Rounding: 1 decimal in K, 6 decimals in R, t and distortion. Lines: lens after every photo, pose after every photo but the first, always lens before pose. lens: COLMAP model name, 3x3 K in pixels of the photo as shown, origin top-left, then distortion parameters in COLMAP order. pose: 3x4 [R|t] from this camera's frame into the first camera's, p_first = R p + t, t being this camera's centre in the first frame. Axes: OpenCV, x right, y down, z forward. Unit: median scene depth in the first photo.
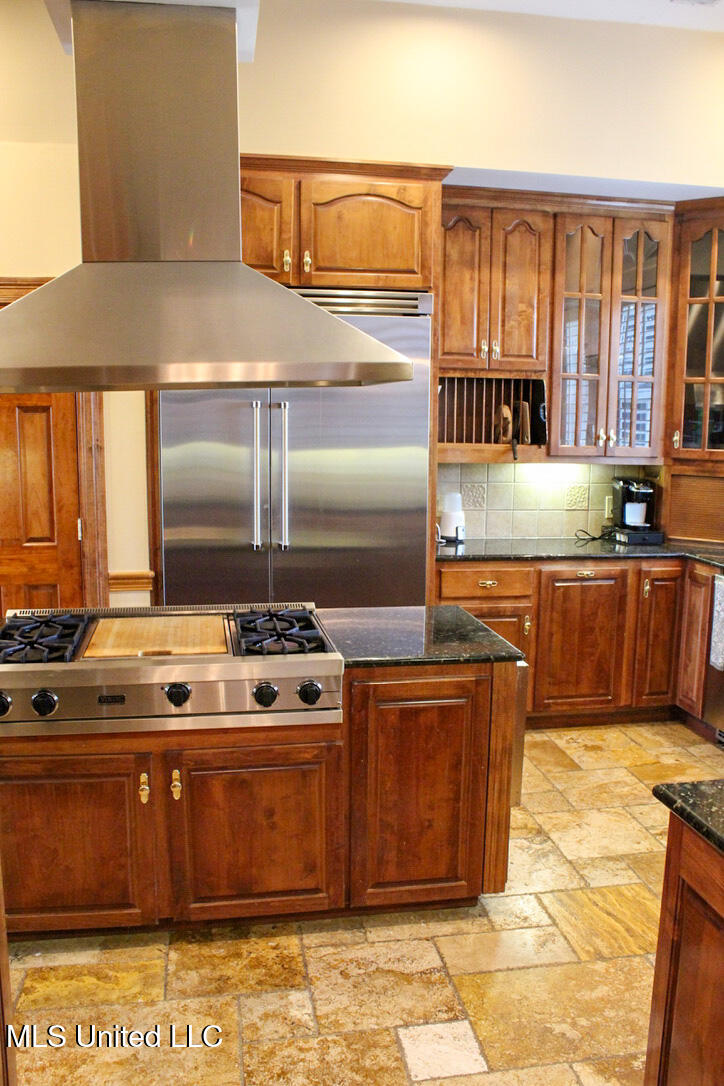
lens RADIAL K [[913.7, 0, 369.4], [0, 913.7, 550.3], [0, 0, 1]] dist [-0.152930, 0.126032]
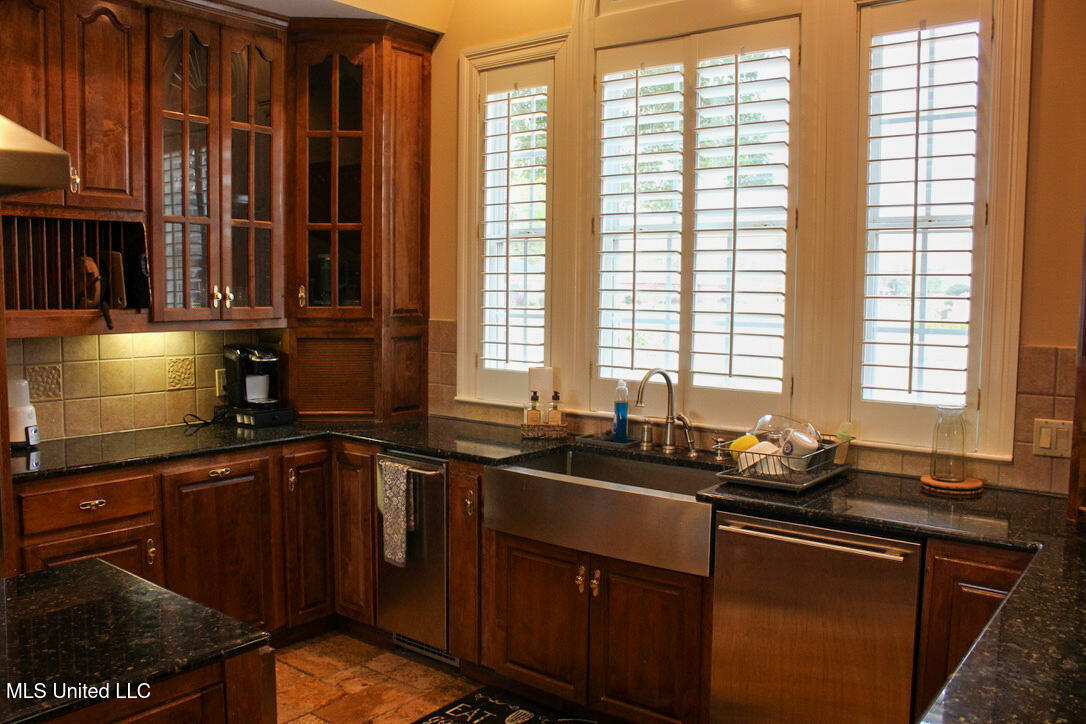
lens RADIAL K [[913.7, 0, 537.8], [0, 913.7, 355.4], [0, 0, 1]] dist [-0.152930, 0.126032]
pose [[0.753810, -0.055827, 0.654716, -0.050673], [0.095670, 0.995092, -0.025300, -0.027344], [-0.650090, 0.081708, 0.755451, 0.231516]]
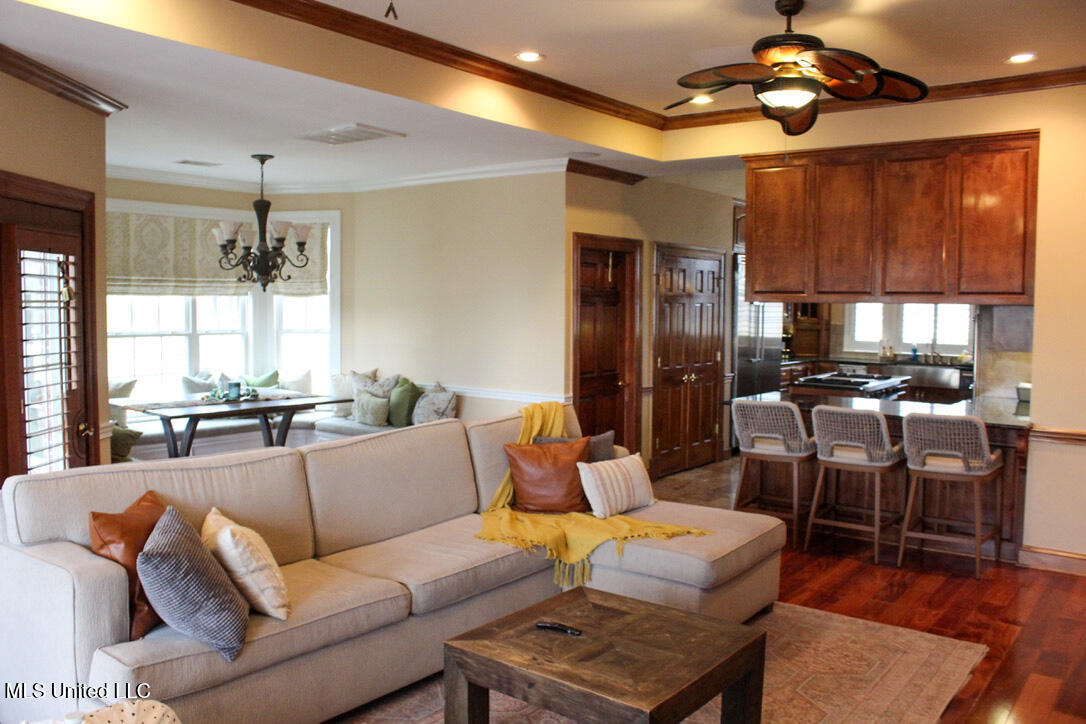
lens RADIAL K [[913.7, 0, 540.1], [0, 913.7, 364.1], [0, 0, 1]] dist [-0.152930, 0.126032]
pose [[0.731000, -0.042574, 0.681048, -2.080616], [0.092881, 0.994971, -0.037495, 0.042840], [-0.676027, 0.090665, 0.731278, -0.373760]]
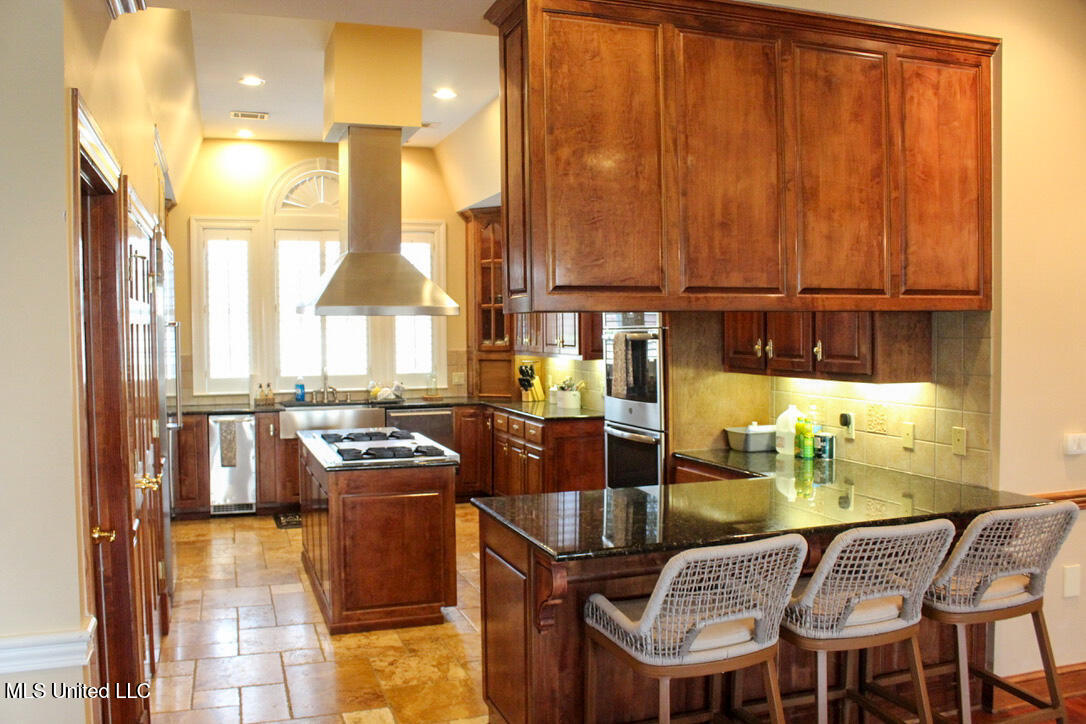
lens RADIAL K [[913.7, 0, 545.6], [0, 913.7, 364.1], [0, 0, 1]] dist [-0.152930, 0.126032]
pose [[-0.174616, -0.041672, 0.983754, -1.433923], [0.151679, 0.986040, 0.068692, -0.094173], [-0.972884, 0.161210, -0.165857, 0.619669]]
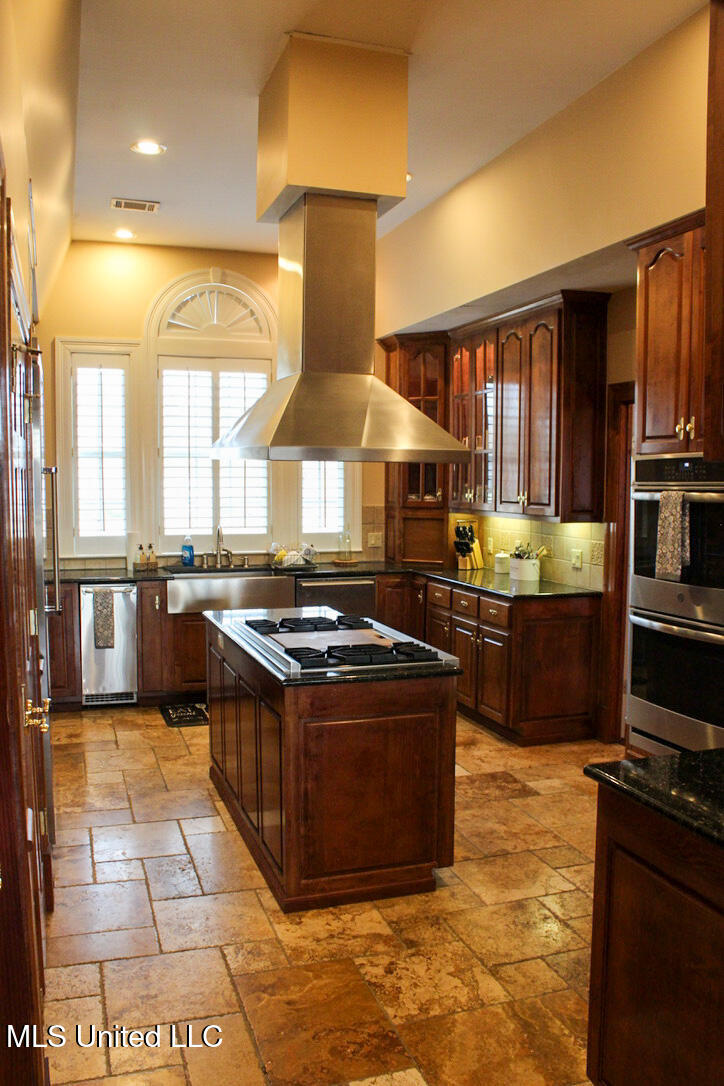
lens RADIAL K [[913.7, 0, 383.1], [0, 913.7, 565.6], [0, 0, 1]] dist [-0.152930, 0.126032]
pose [[-0.174777, -0.098251, 0.979694, -1.067819], [0.137904, 0.982758, 0.123160, -0.112706], [-0.974903, 0.156630, -0.158214, 0.740330]]
